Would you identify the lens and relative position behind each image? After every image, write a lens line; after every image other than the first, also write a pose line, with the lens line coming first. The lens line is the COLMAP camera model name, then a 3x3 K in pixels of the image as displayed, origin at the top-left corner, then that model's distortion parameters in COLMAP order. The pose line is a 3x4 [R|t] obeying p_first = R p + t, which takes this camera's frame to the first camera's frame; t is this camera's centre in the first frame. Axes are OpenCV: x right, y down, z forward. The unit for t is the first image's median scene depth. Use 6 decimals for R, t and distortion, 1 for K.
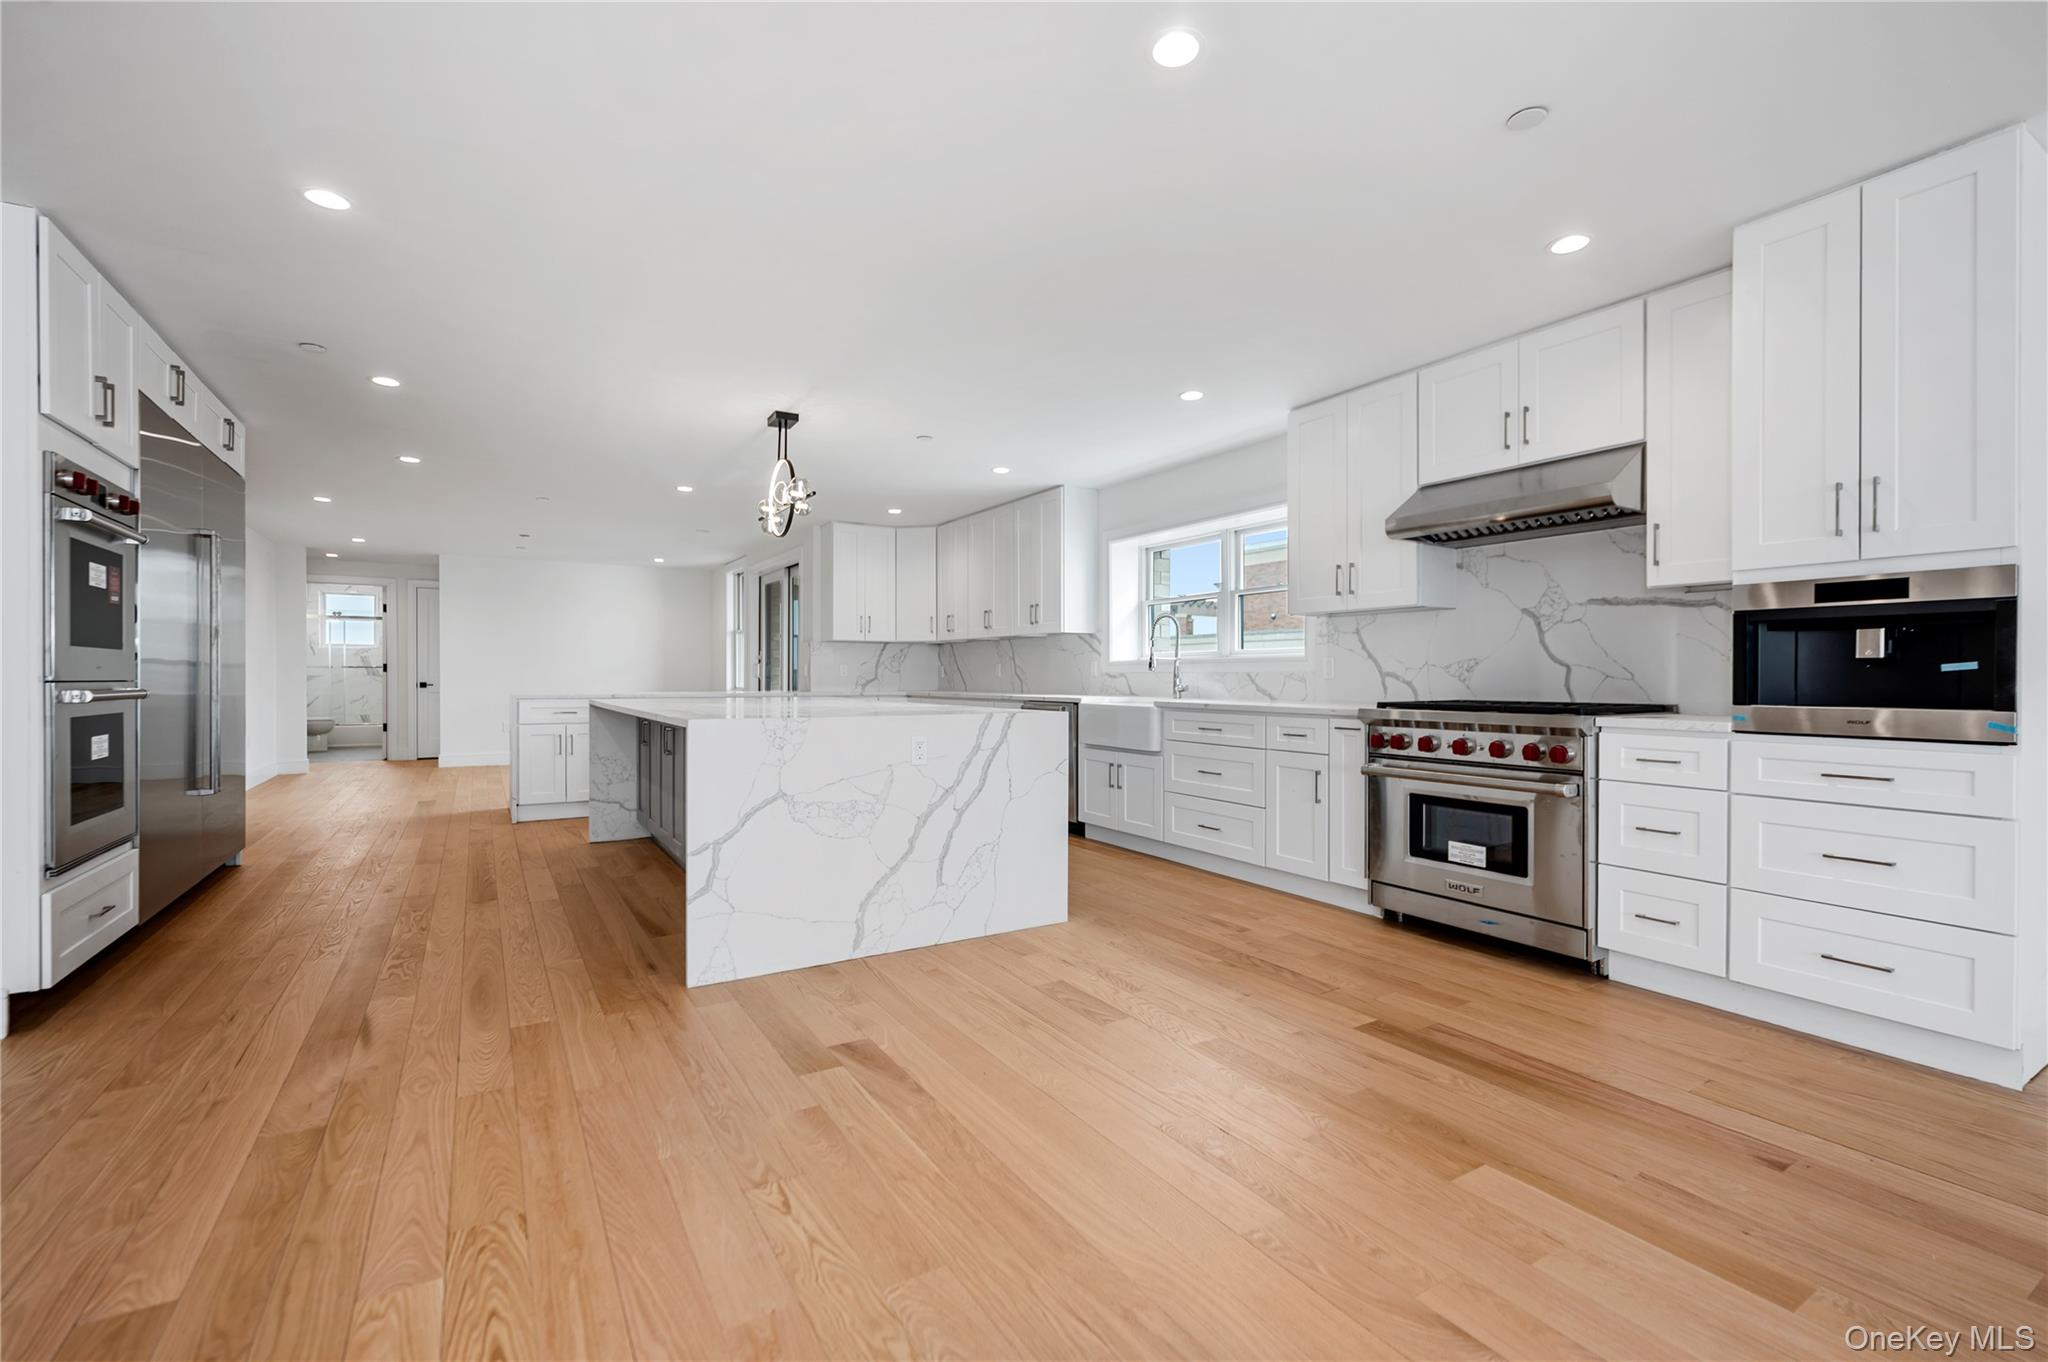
lens RADIAL K [[884.3, 0, 1039.5], [0, 884.3, 687.0], [0, 0, 1]] dist [-0.002772, 0.000676]
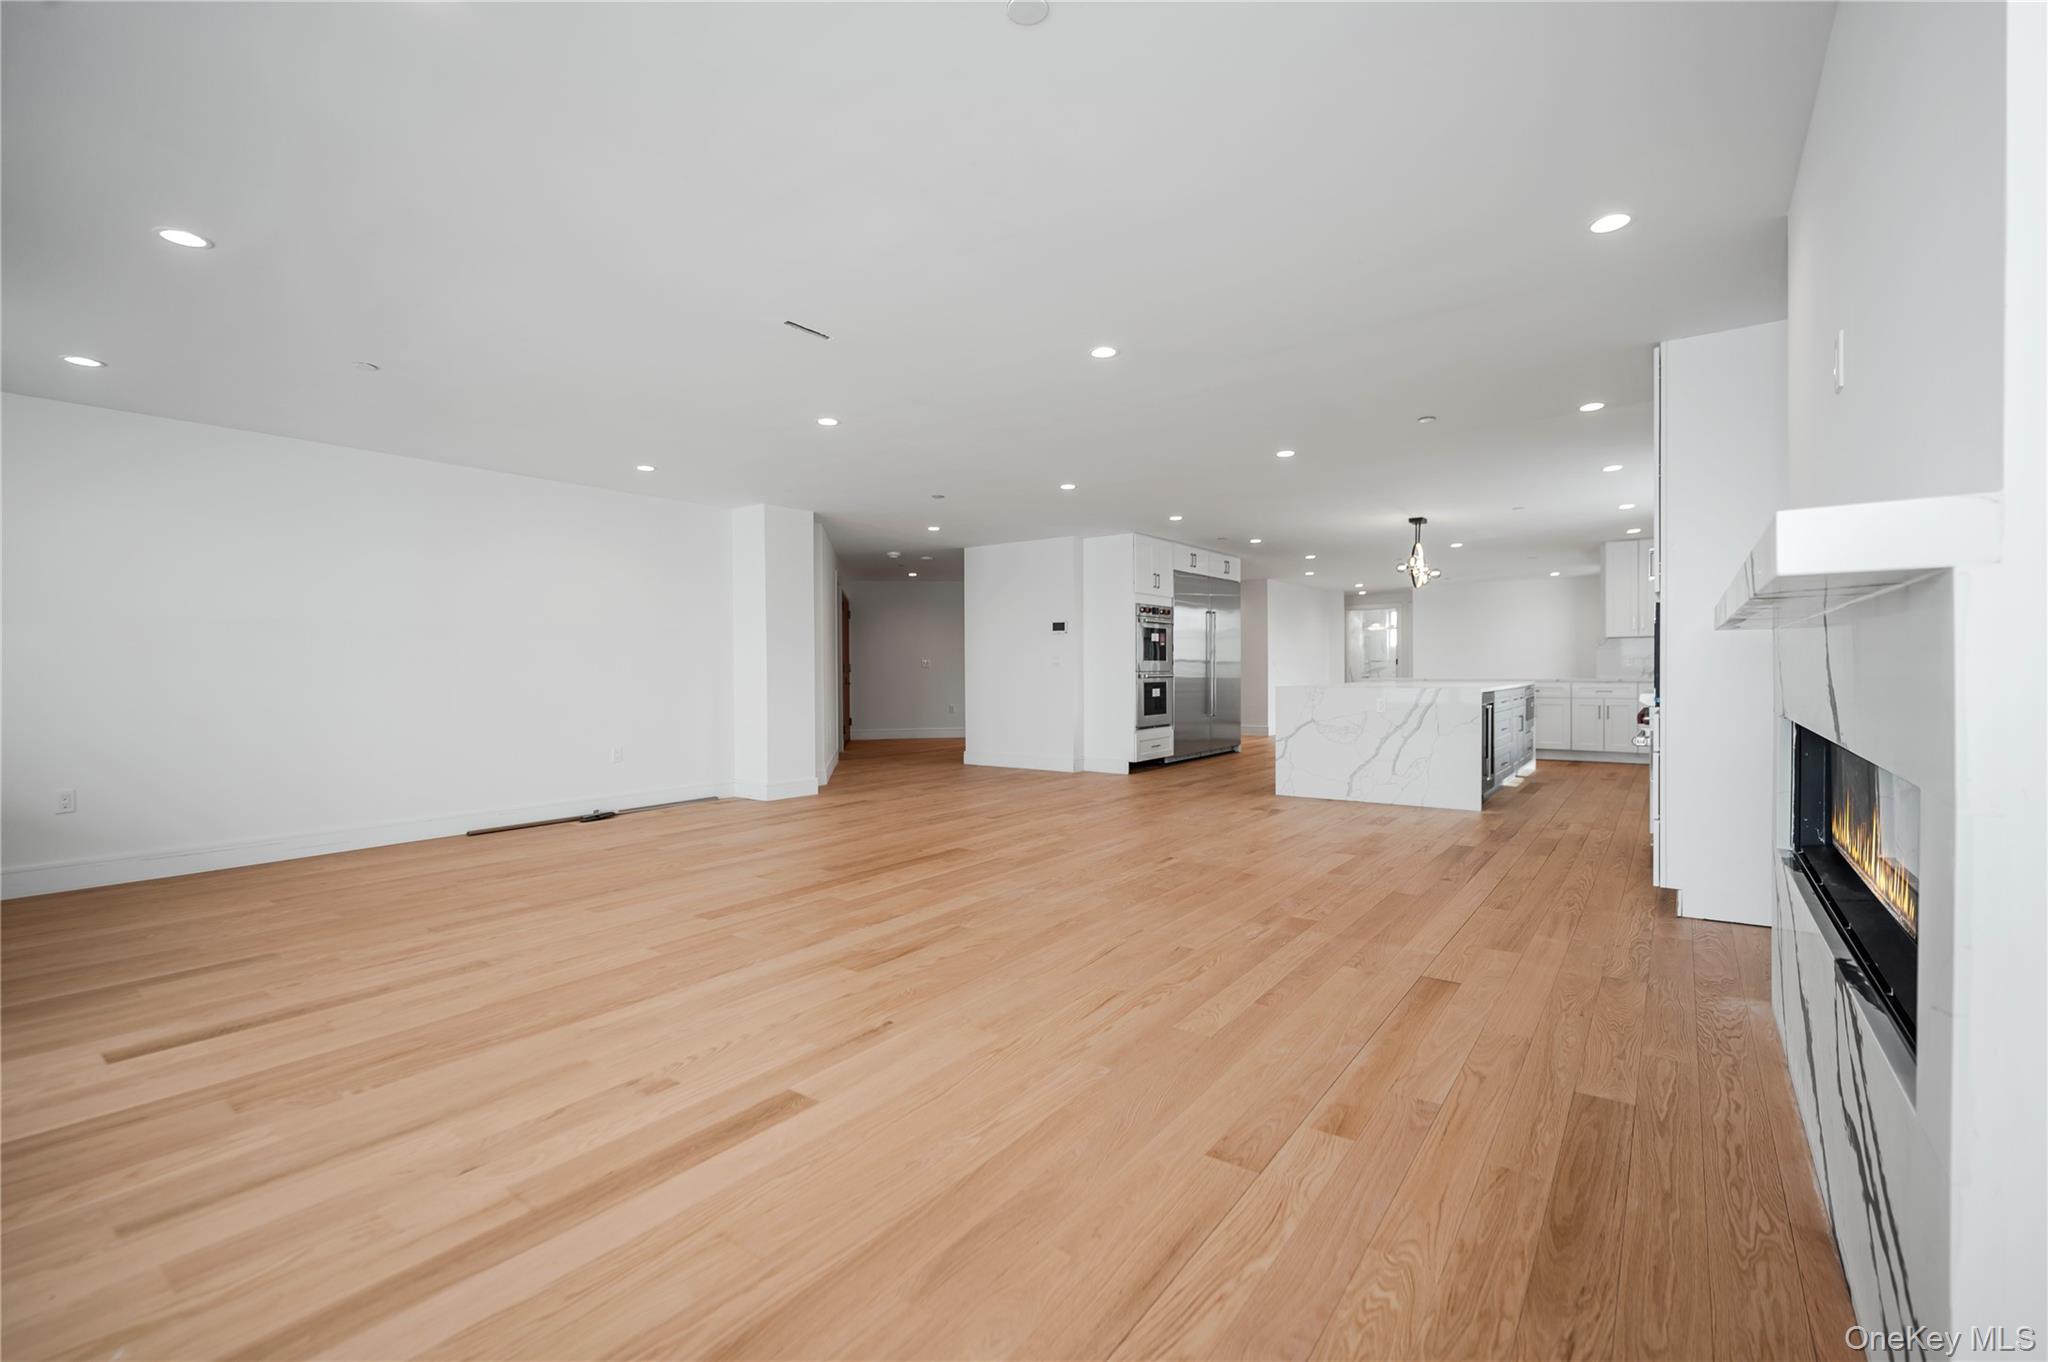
lens RADIAL K [[884.3, 0, 1020.8], [0, 884.3, 680.4], [0, 0, 1]] dist [-0.002772, 0.000676]
pose [[0.357383, 0.006845, -0.933933, 1.322330], [-0.002390, 0.999977, 0.006414, 0.004913], [0.933955, -0.000060, 0.357391, -0.441552]]
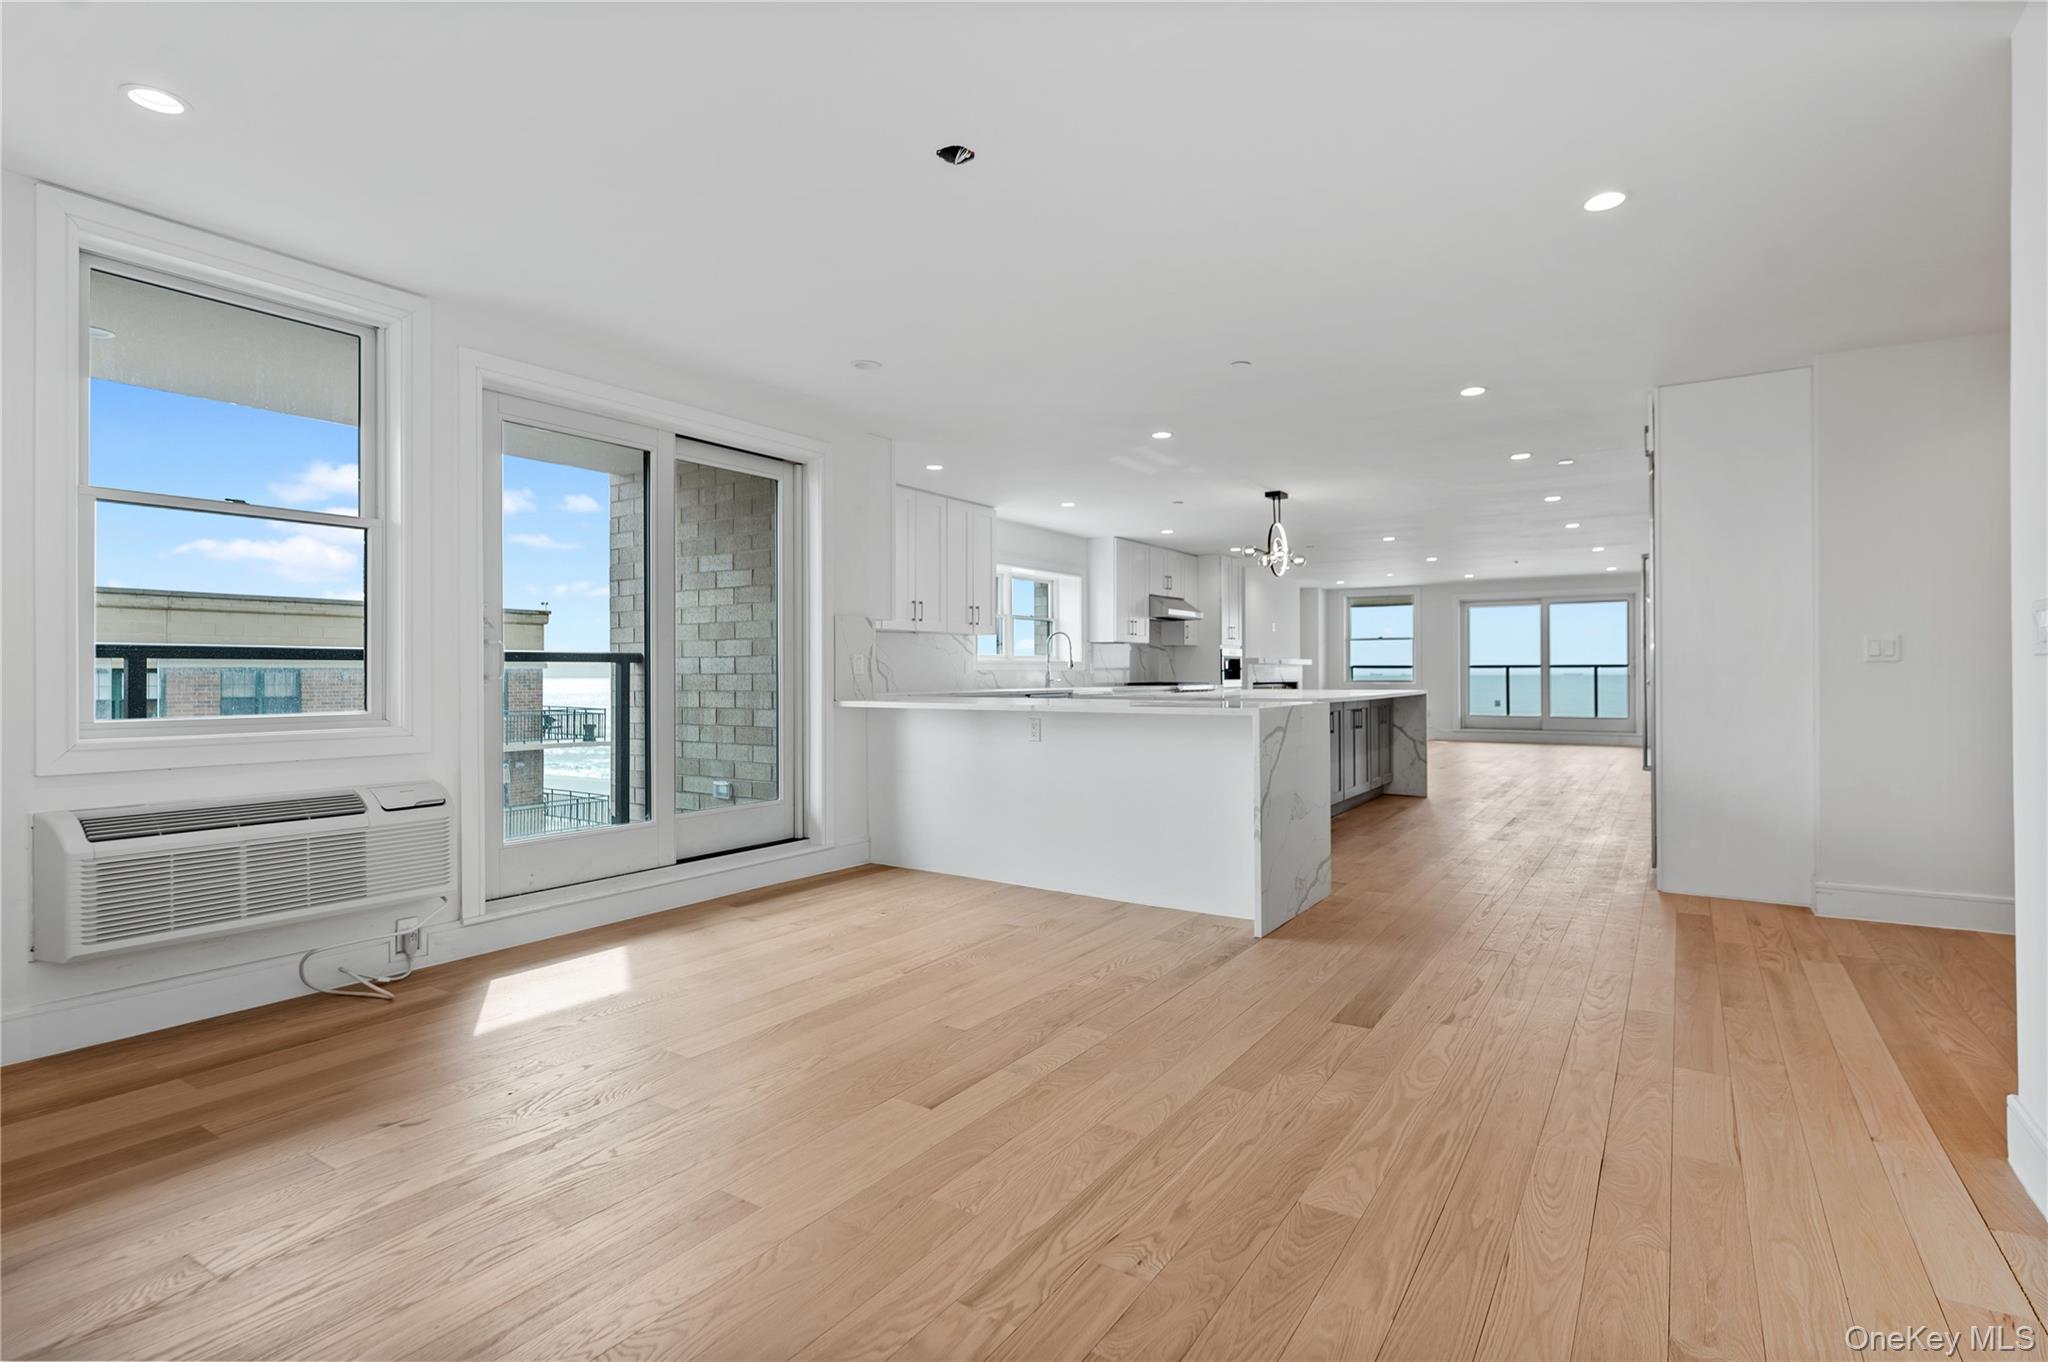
lens RADIAL K [[1003.4, 0, 1011.4], [0, 1003.4, 677.1], [0, 0, 1]] dist [0.004734, -0.003219]
pose [[-0.407707, -0.006315, 0.913091, -2.006121], [0.010849, 0.999872, 0.011759, -0.037590], [-0.913048, 0.014700, -0.407586, 2.572275]]
